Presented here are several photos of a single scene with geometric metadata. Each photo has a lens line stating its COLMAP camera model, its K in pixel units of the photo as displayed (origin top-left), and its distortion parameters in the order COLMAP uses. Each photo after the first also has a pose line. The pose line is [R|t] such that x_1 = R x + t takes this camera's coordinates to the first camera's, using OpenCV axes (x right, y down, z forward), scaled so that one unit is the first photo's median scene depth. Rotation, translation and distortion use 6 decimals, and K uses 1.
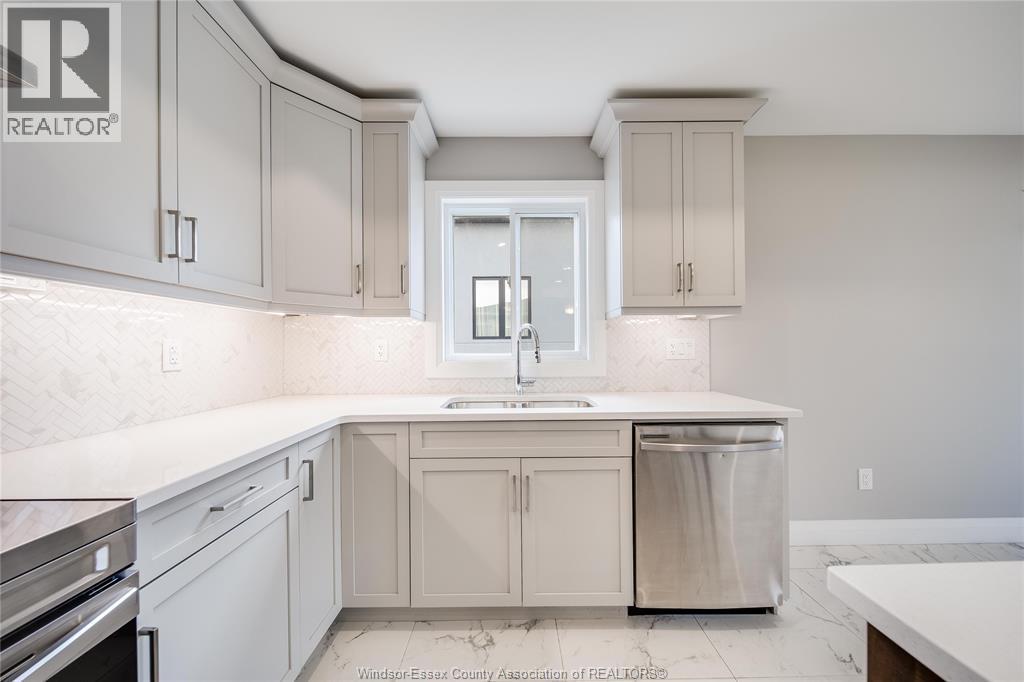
lens RADIAL K [[359.1, 0, 511.4], [0, 359.1, 345.3], [0, 0, 1]] dist [0.001243, -0.000022]
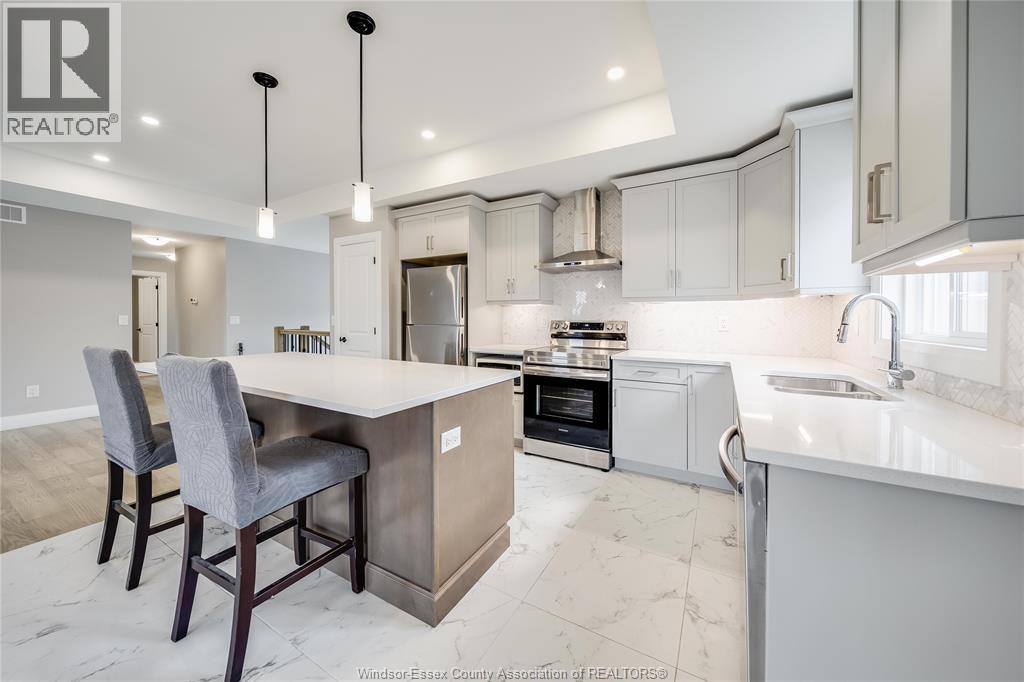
lens RADIAL K [[364.9, 0, 514.1], [0, 364.9, 326.4], [0, 0, 1]] dist [-0.000812, -0.000087]
pose [[-0.489862, 0.025844, -0.871417, 1.448278], [0.006077, 0.999637, 0.026231, -0.017588], [0.871779, 0.007554, -0.489842, 0.926384]]
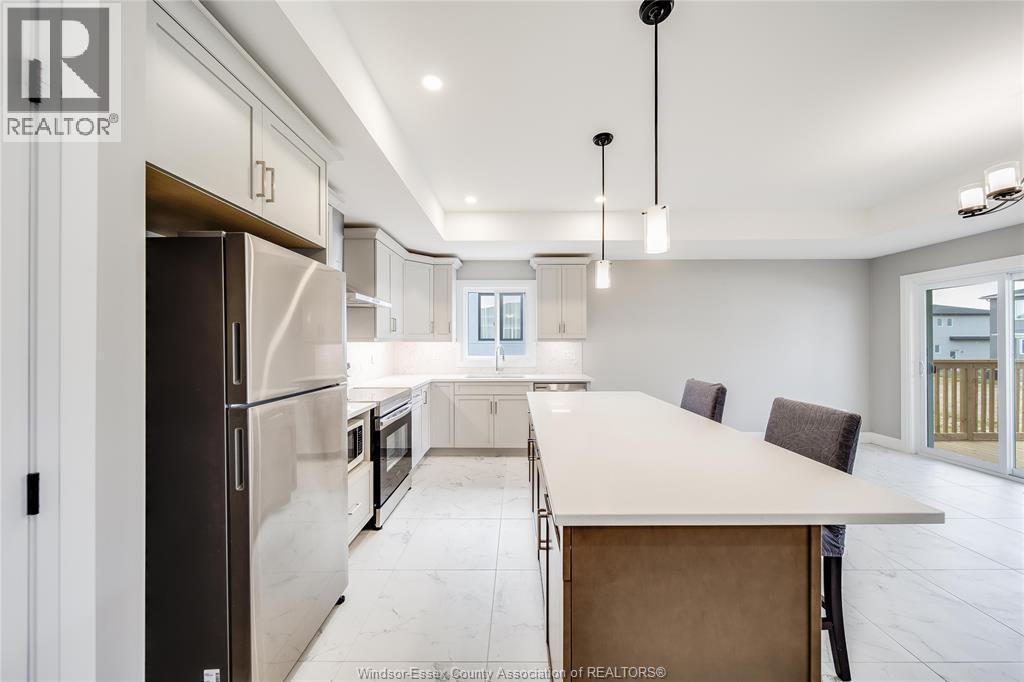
lens RADIAL K [[353.3, 0, 518.9], [0, 353.3, 341.7], [0, 0, 1]] dist [0.011217, 0.000157]
pose [[0.999954, 0.006668, 0.006834, 0.201358], [-0.006661, 0.999977, -0.001029, -0.101419], [-0.006841, 0.000984, 0.999976, -1.777300]]
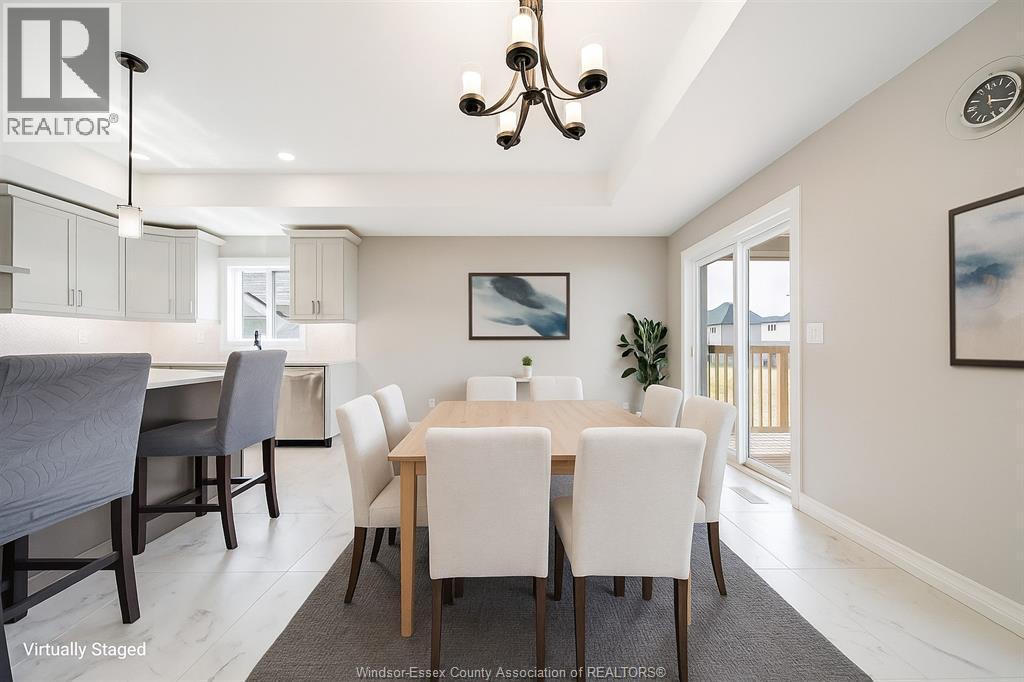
lens RADIAL K [[353.3, 0, 518.9], [0, 353.3, 341.7], [0, 0, 1]] dist [0.011217, 0.000157]
pose [[0.999944, 0.009138, 0.005328, 2.098762], [-0.009123, 0.999954, -0.002873, 0.032889], [-0.005354, 0.002825, 0.999982, -1.540458]]
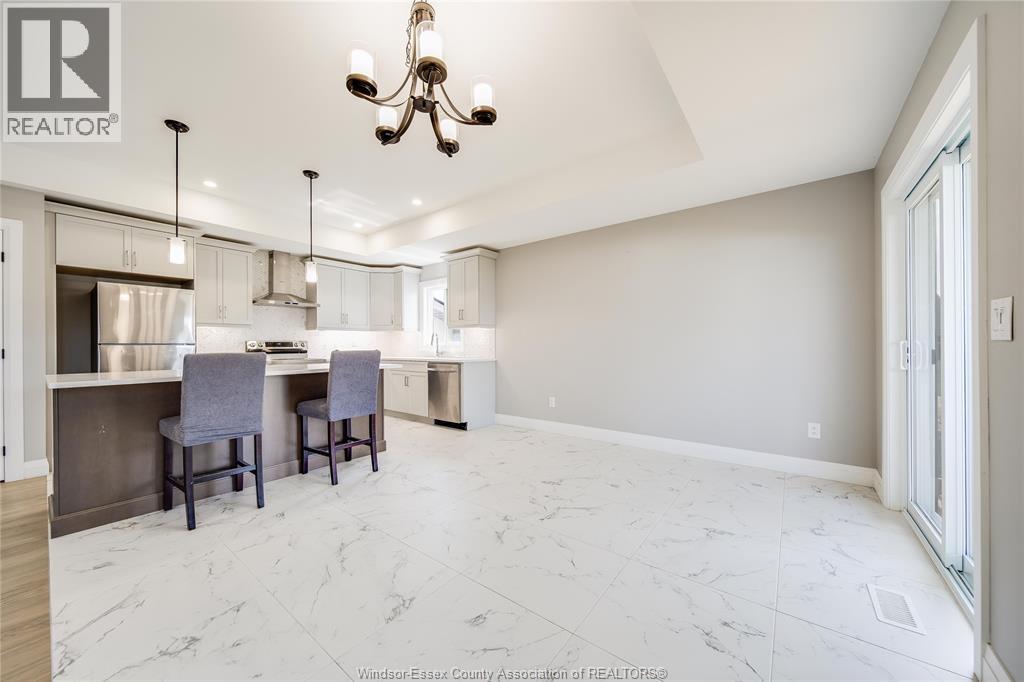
lens RADIAL K [[365.8, 0, 513.9], [0, 365.8, 343.0], [0, 0, 1]] dist [-0.000805, -0.000073]
pose [[0.792930, 0.002222, -0.609308, 3.023814], [0.000389, 0.999991, 0.004152, 0.018637], [0.609312, -0.003529, 0.792923, -1.218323]]
